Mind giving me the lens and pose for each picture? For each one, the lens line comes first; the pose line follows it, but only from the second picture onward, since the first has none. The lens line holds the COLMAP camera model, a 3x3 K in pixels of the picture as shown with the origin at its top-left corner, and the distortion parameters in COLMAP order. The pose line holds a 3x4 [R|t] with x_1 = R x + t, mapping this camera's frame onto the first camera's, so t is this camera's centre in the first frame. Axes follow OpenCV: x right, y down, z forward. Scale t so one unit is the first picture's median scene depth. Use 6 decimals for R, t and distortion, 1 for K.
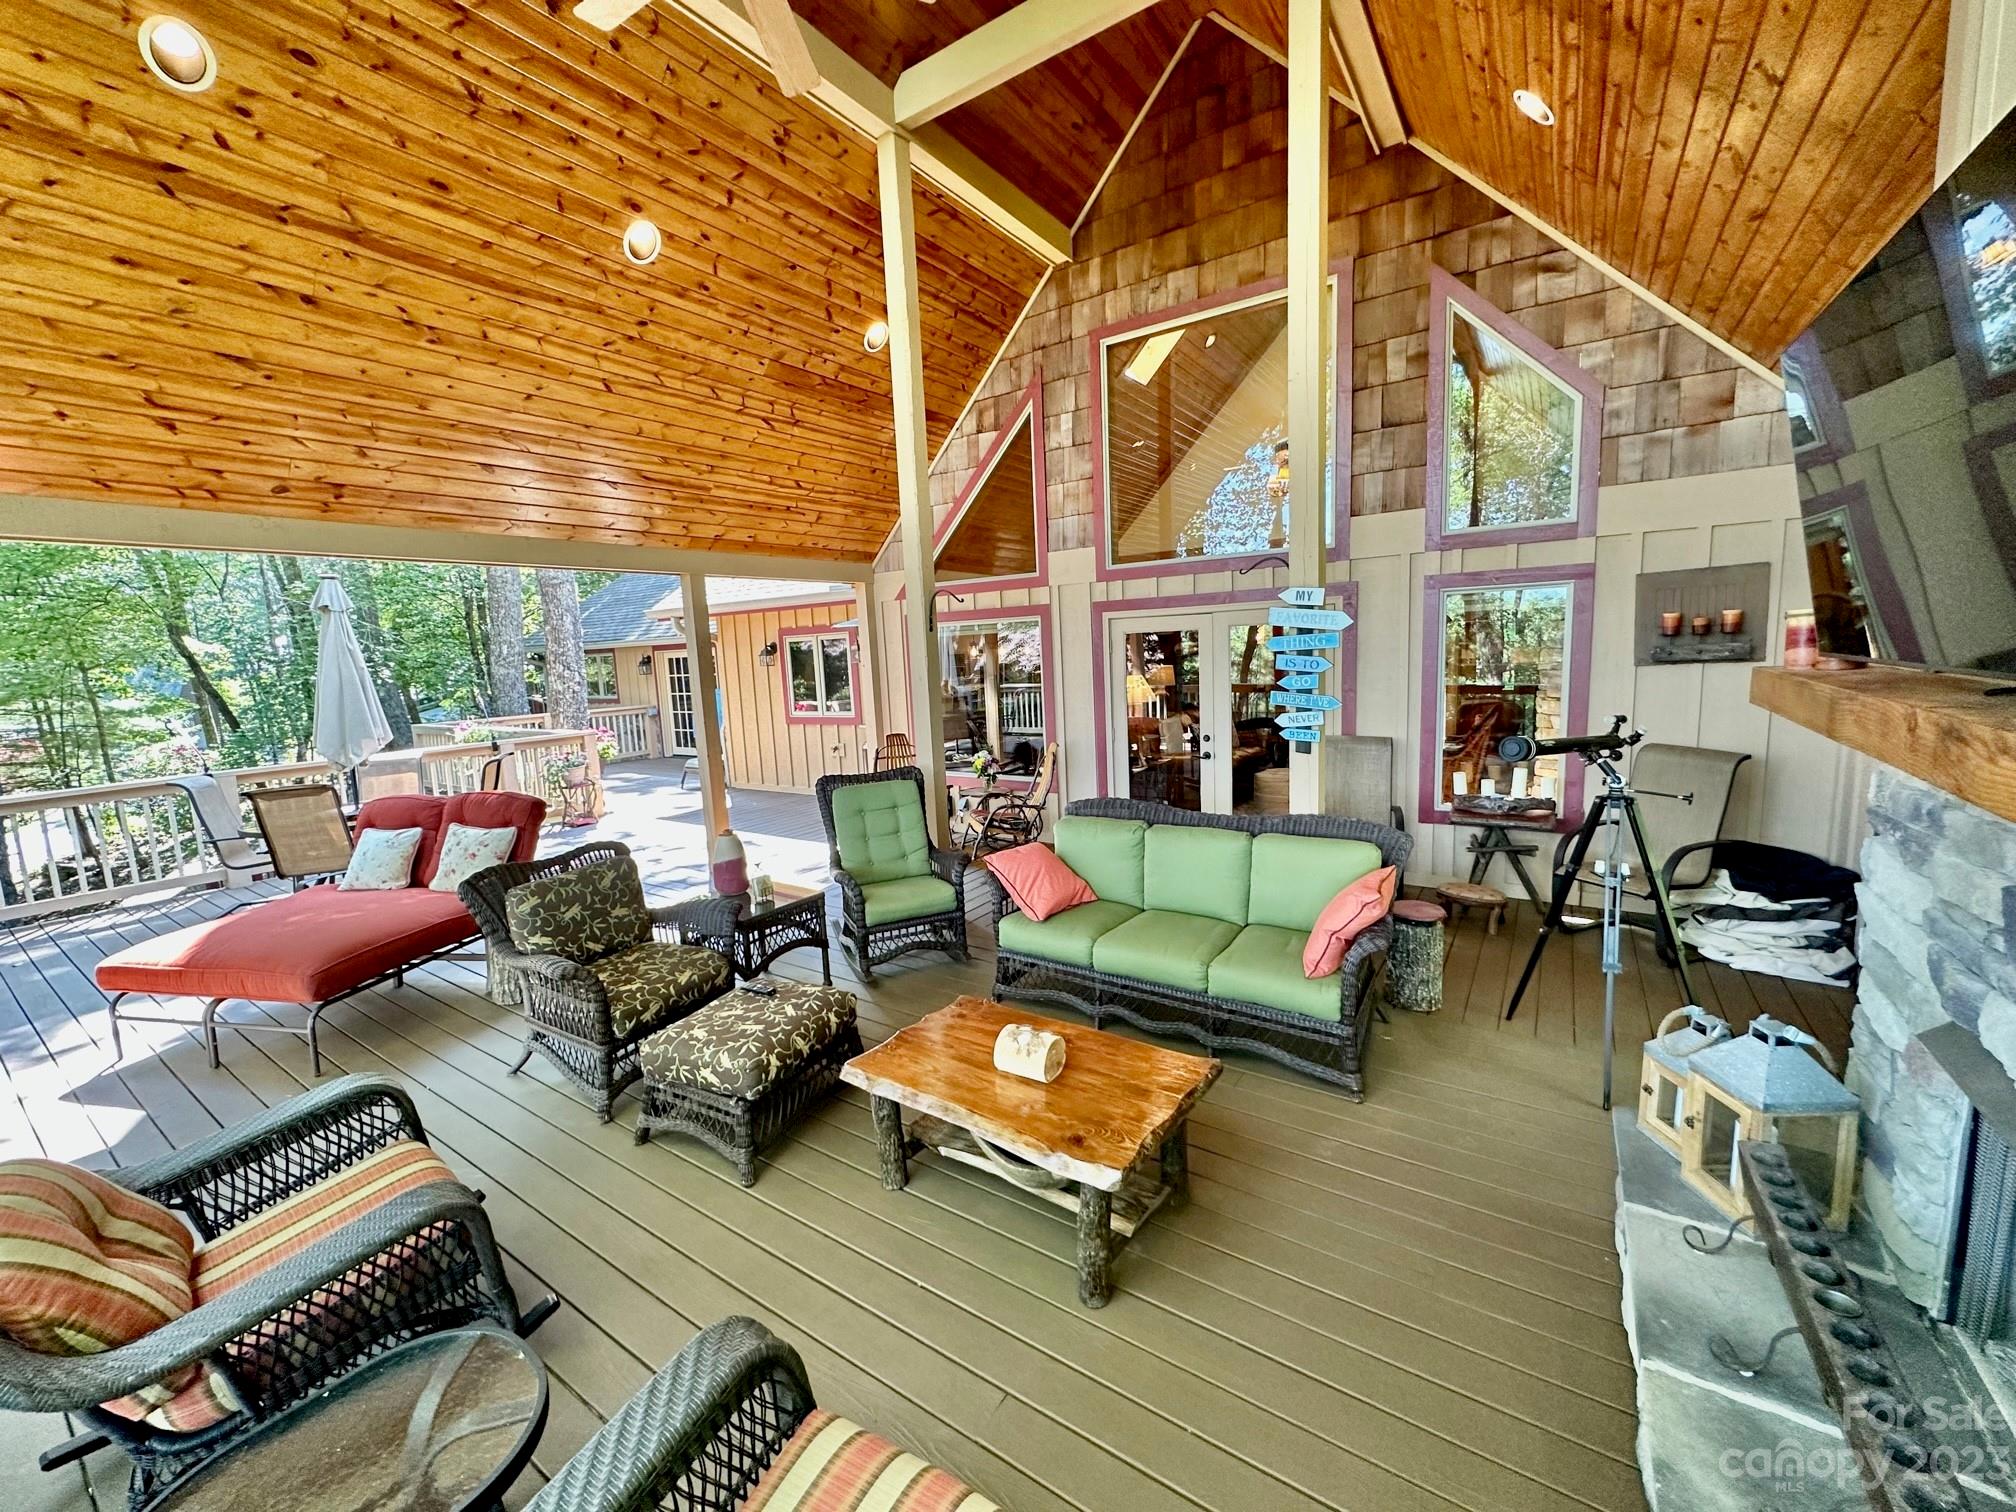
lens RADIAL K [[807.2, 0, 1008.6], [0, 807.2, 759.2], [0, 0, 1]] dist [-0.005475, 0.001245]
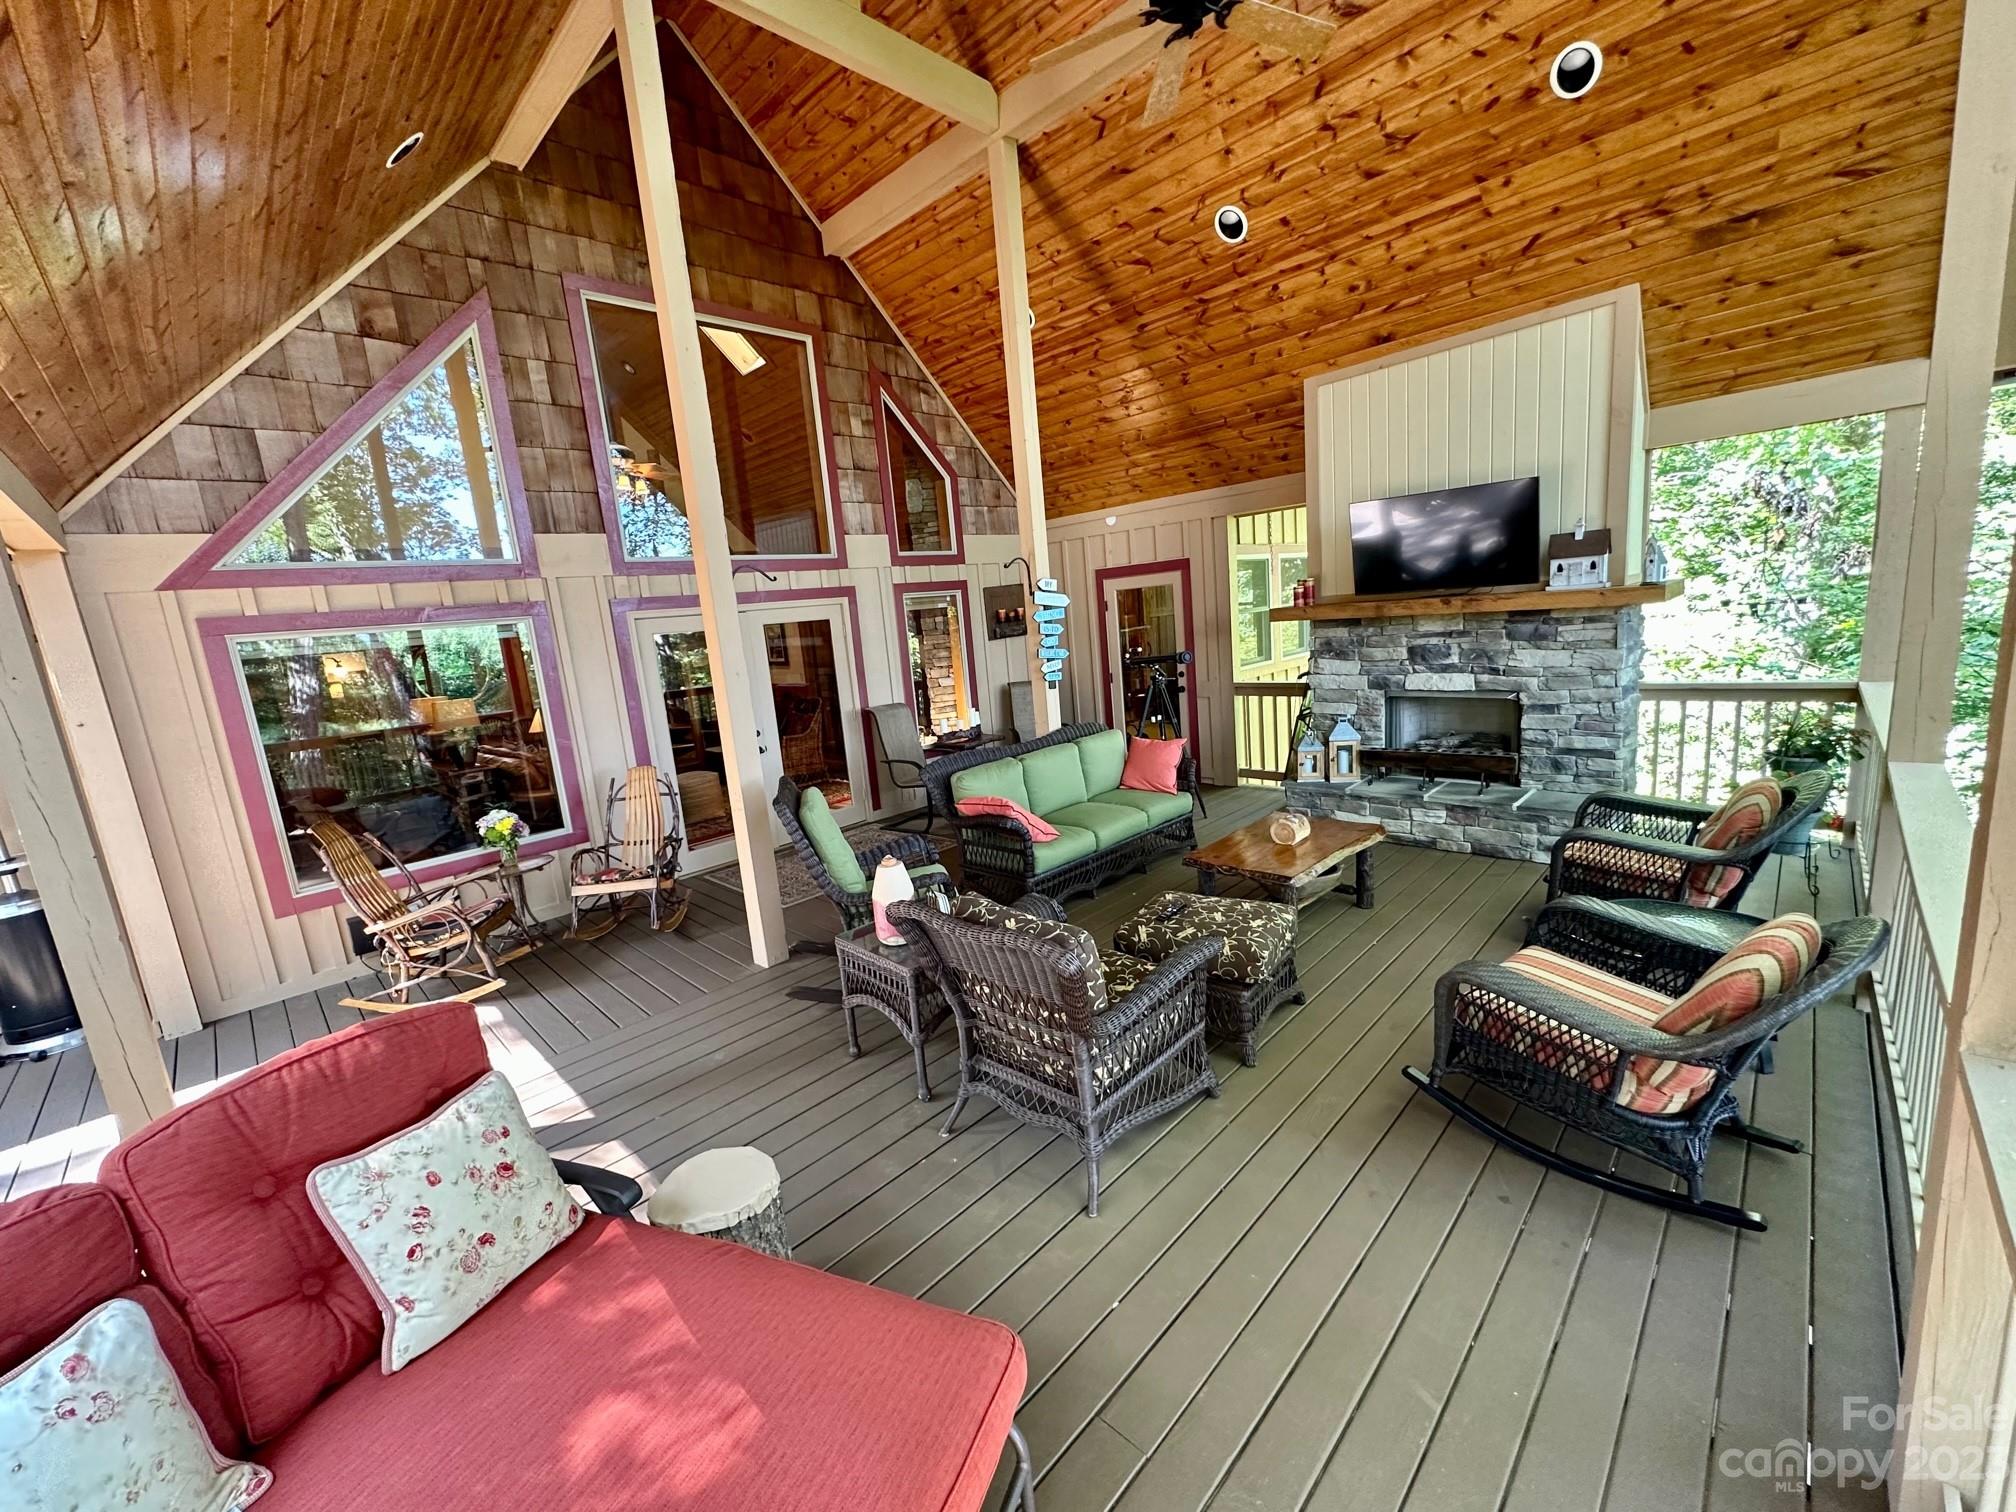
lens RADIAL K [[807.2, 0, 1016.2], [0, 807.2, 756.0], [0, 0, 1]] dist [-0.005475, 0.001245]
pose [[0.177505, -0.147339, 0.973028, -0.965201], [0.214459, 0.970758, 0.107872, -0.053608], [-0.960468, 0.189527, 0.203912, 0.668621]]
